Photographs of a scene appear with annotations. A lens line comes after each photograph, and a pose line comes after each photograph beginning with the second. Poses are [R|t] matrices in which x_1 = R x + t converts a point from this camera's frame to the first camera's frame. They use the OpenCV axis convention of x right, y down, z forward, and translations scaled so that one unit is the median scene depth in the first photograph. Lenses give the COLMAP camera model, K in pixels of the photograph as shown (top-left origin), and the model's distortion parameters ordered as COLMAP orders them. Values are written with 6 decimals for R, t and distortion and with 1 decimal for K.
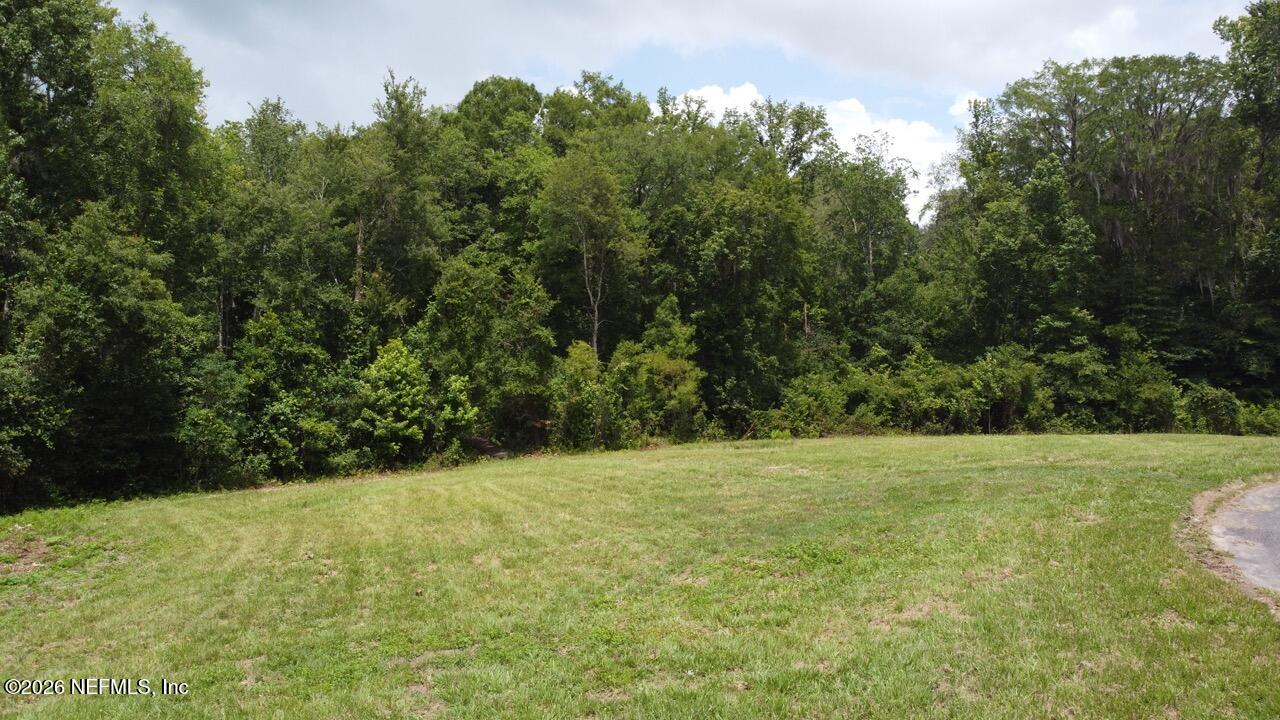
lens RADIAL K [[955.7, 0, 640.0], [0, 955.7, 360.0], [0, 0, 1]] dist [0.001891, -0.002465]
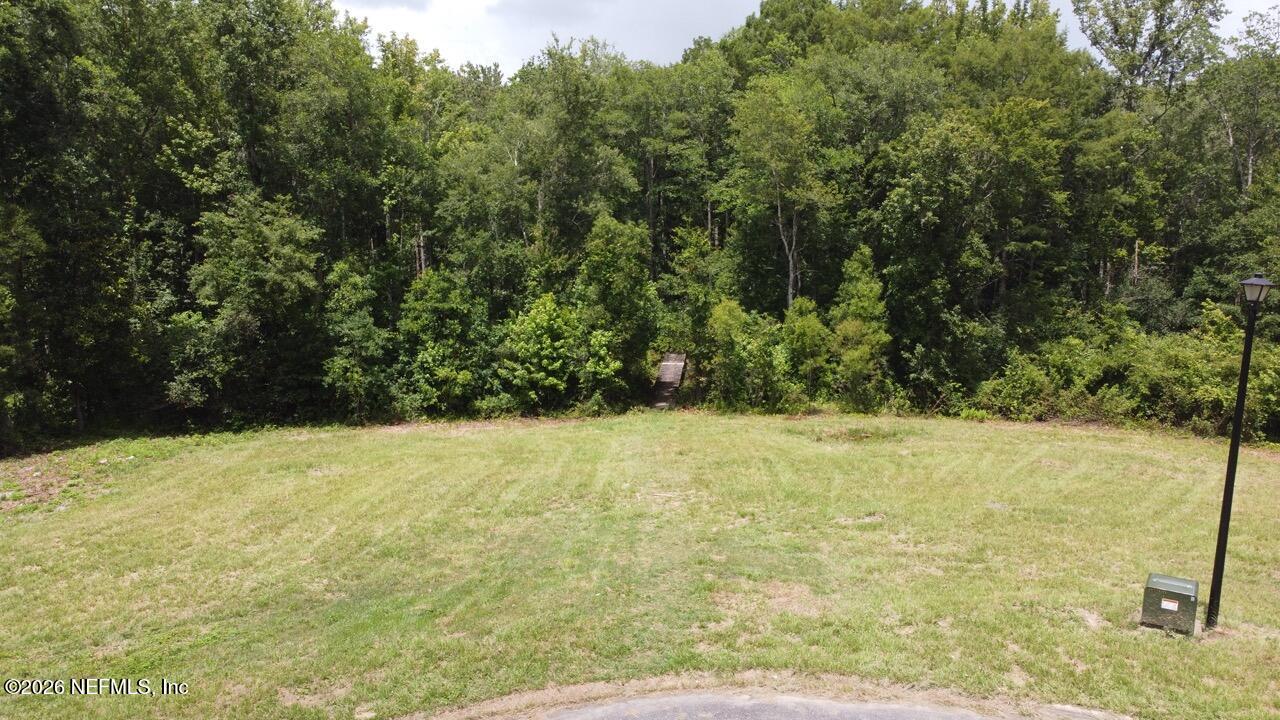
lens RADIAL K [[955.7, 0, 640.0], [0, 955.7, 360.0], [0, 0, 1]] dist [0.001891, -0.002465]
pose [[0.847857, 0.089128, -0.522680, 0.390210], [-0.020053, 0.990456, 0.136364, -0.094732], [0.529845, -0.105136, 0.841552, 0.136332]]
